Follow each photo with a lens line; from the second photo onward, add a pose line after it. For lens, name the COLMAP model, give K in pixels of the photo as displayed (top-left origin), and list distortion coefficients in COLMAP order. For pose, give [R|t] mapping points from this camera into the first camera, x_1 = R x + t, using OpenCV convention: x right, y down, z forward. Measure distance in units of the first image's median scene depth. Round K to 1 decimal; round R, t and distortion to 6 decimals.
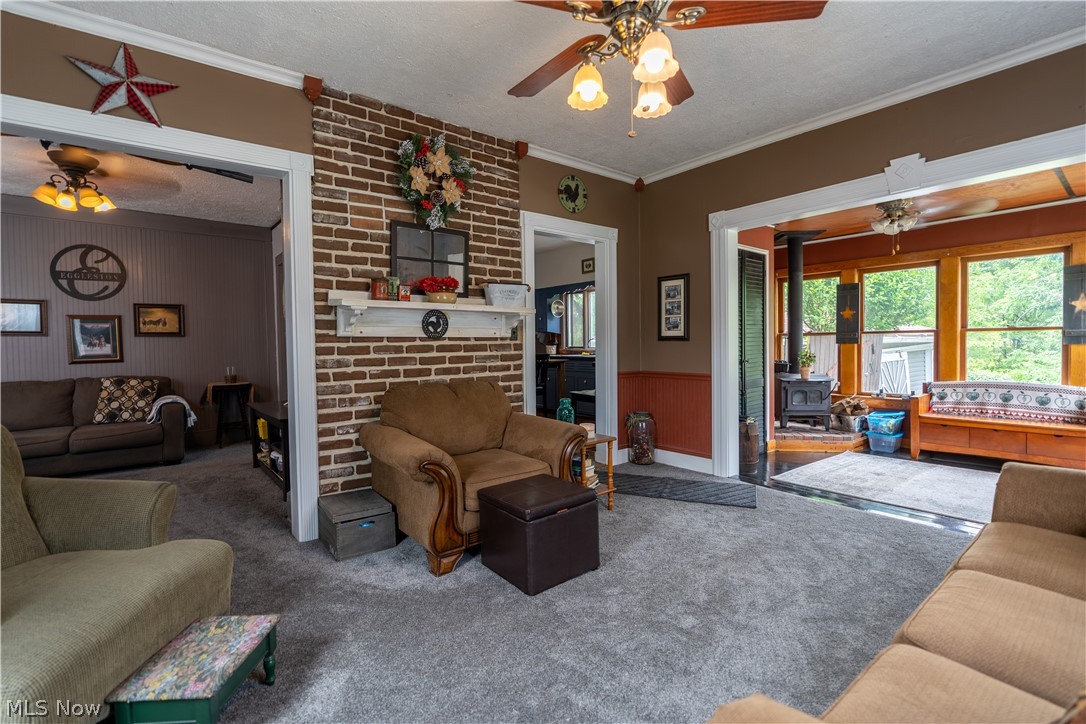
lens RADIAL K [[494.0, 0, 548.6], [0, 494.0, 358.8], [0, 0, 1]] dist [-0.002655, 0.000293]
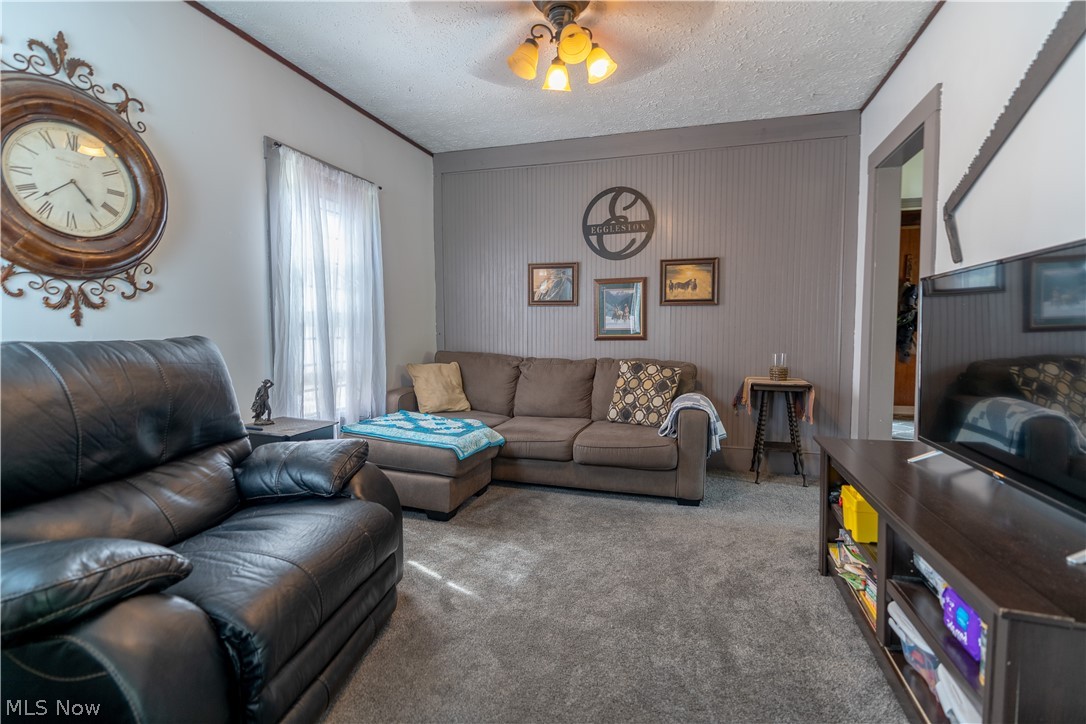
lens RADIAL K [[494.0, 0, 547.5], [0, 494.0, 355.0], [0, 0, 1]] dist [-0.002655, 0.000293]
pose [[0.549917, 0.060335, -0.833037, -0.364060], [-0.036011, 0.998173, 0.048523, -0.001845], [0.834443, 0.003315, 0.551085, 0.526361]]
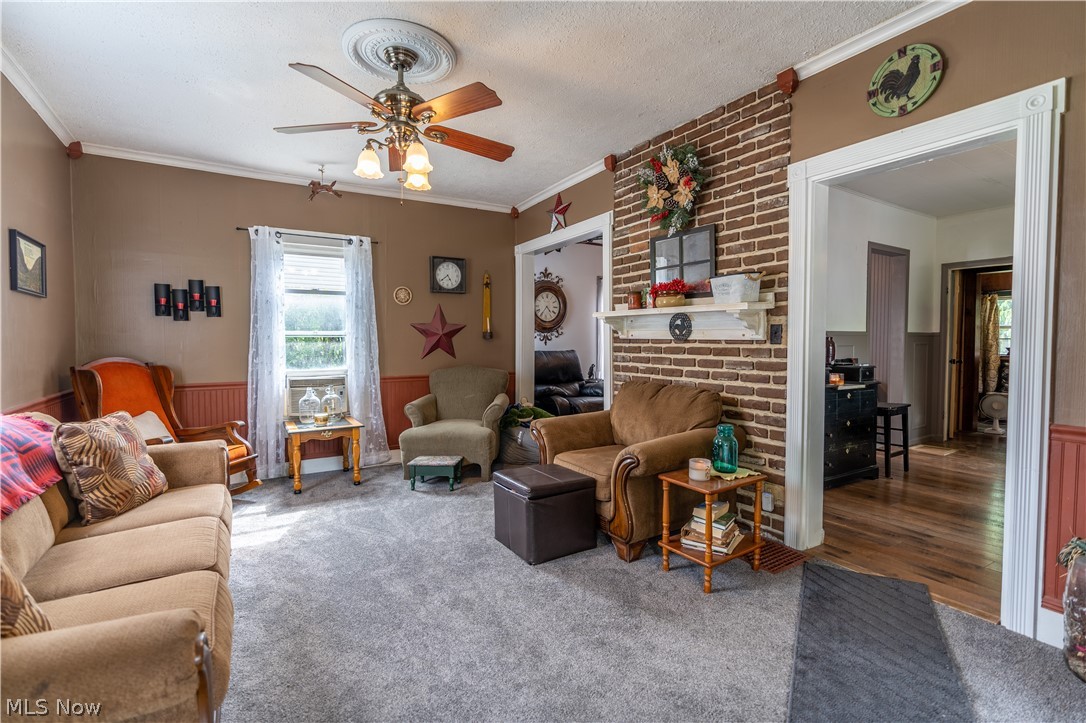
lens RADIAL K [[494.0, 0, 538.4], [0, 494.0, 357.7], [0, 0, 1]] dist [-0.002655, 0.000293]
pose [[-0.133920, 0.049576, -0.989751, 0.589588], [-0.030941, 0.998052, 0.054178, -0.037656], [0.990509, 0.037879, -0.132125, 0.603518]]
